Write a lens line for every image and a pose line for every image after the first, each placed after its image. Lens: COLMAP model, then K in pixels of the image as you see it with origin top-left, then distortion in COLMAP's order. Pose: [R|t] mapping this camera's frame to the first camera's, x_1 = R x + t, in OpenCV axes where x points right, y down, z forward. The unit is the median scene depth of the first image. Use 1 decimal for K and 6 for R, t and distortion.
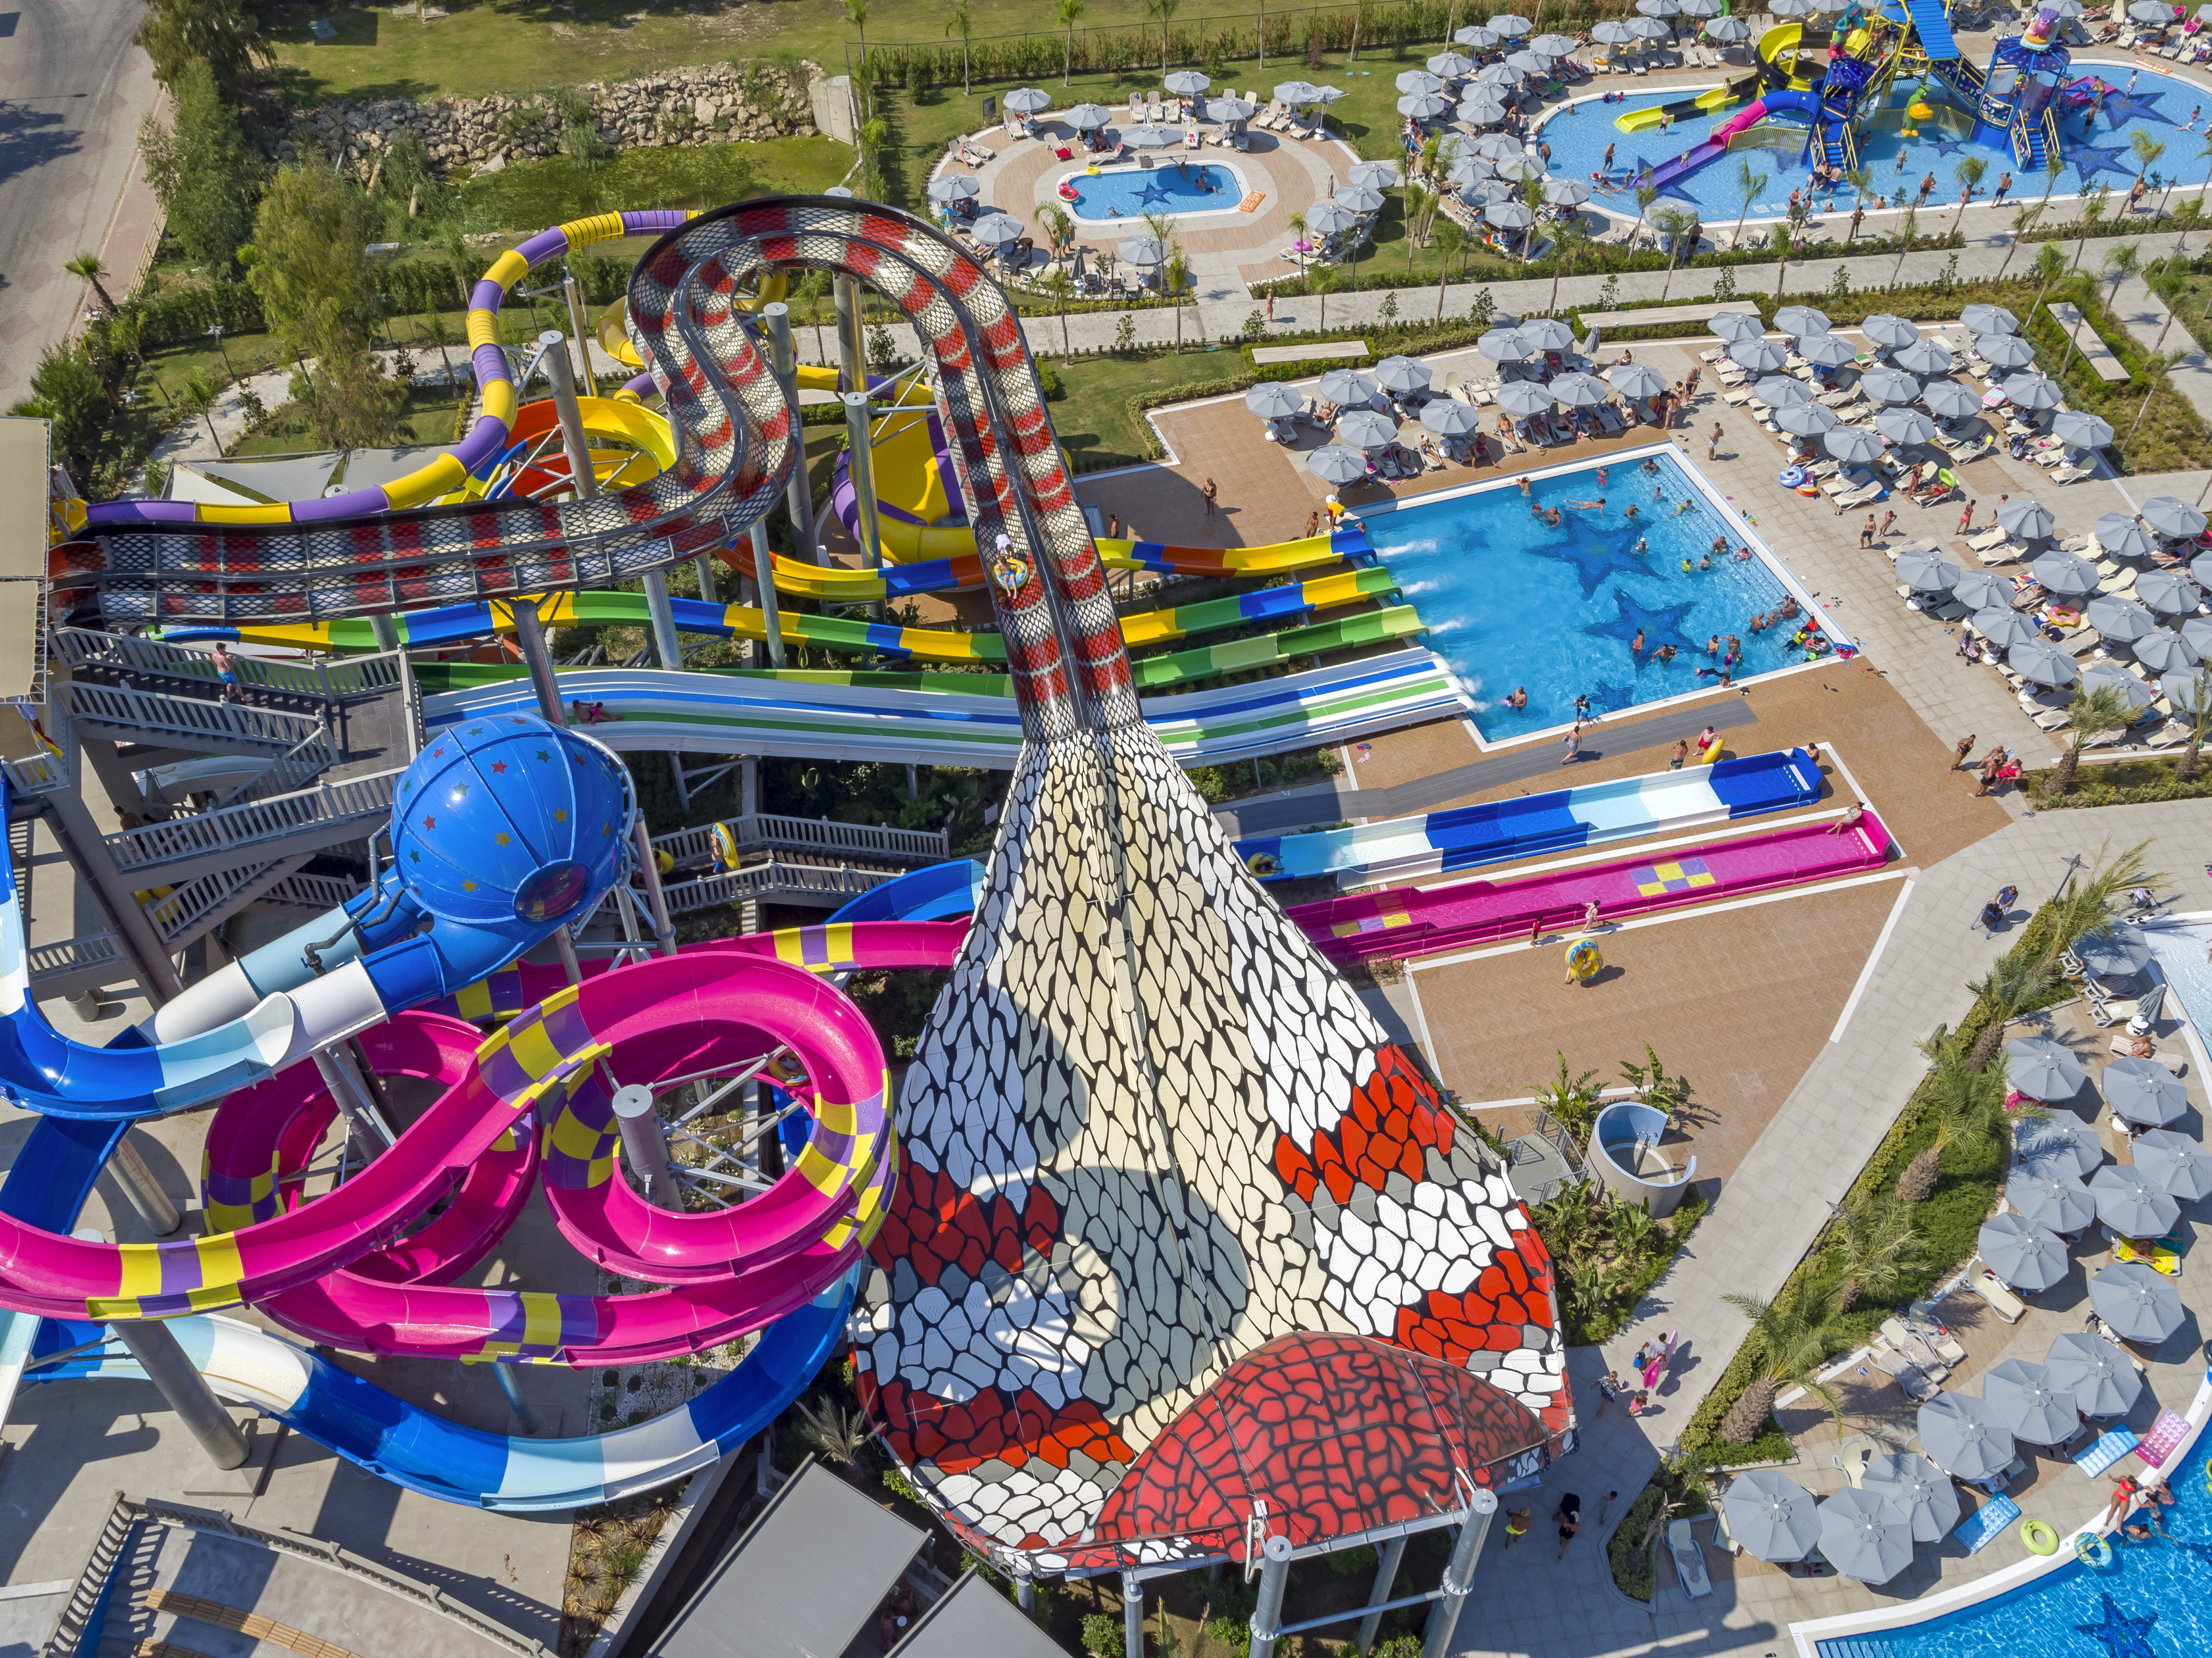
lens RADIAL K [[1952.0, 0, 1116.3], [0, 1952.0, 827.8], [0, 0, 1]] dist [-0.011460, -0.000452]
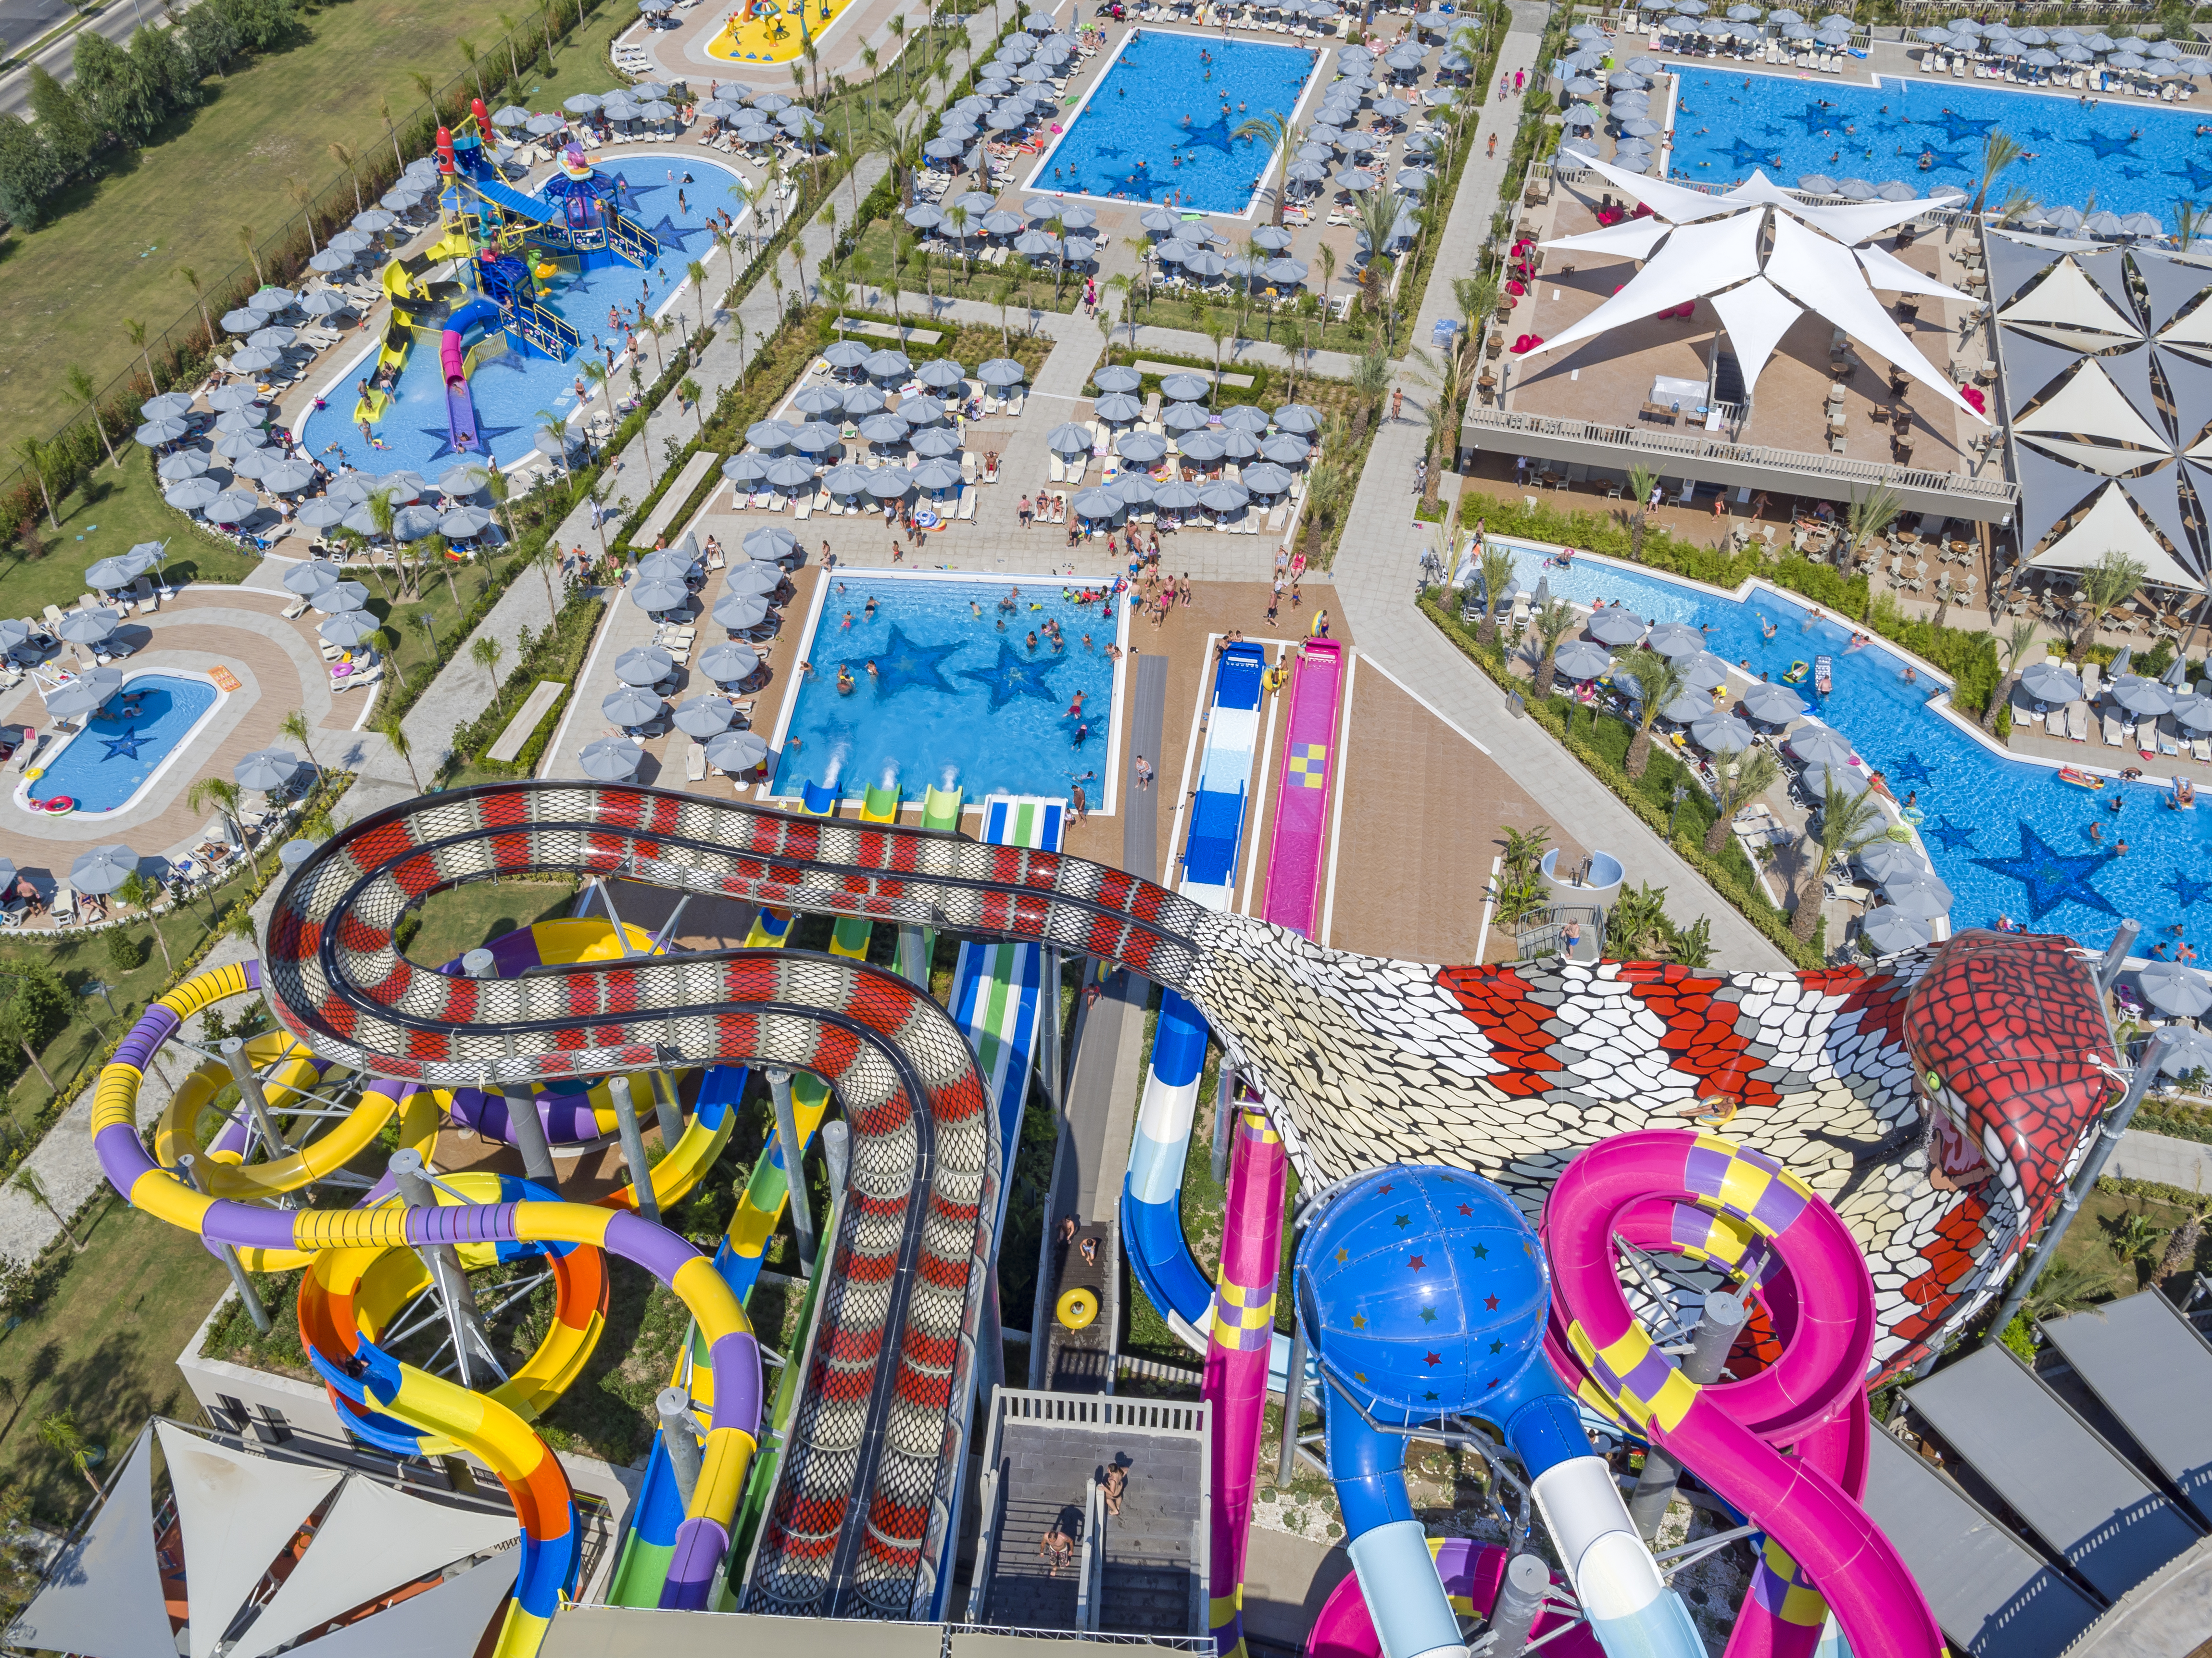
lens RADIAL K [[1952.0, 0, 1108.2], [0, 1952.0, 831.5], [0, 0, 1]] dist [-0.011460, -0.000452]
pose [[0.380365, -0.630136, 0.676942, -0.675726], [0.678859, 0.687317, 0.258351, -0.383466], [-0.628070, 0.361281, 0.689205, 0.304463]]
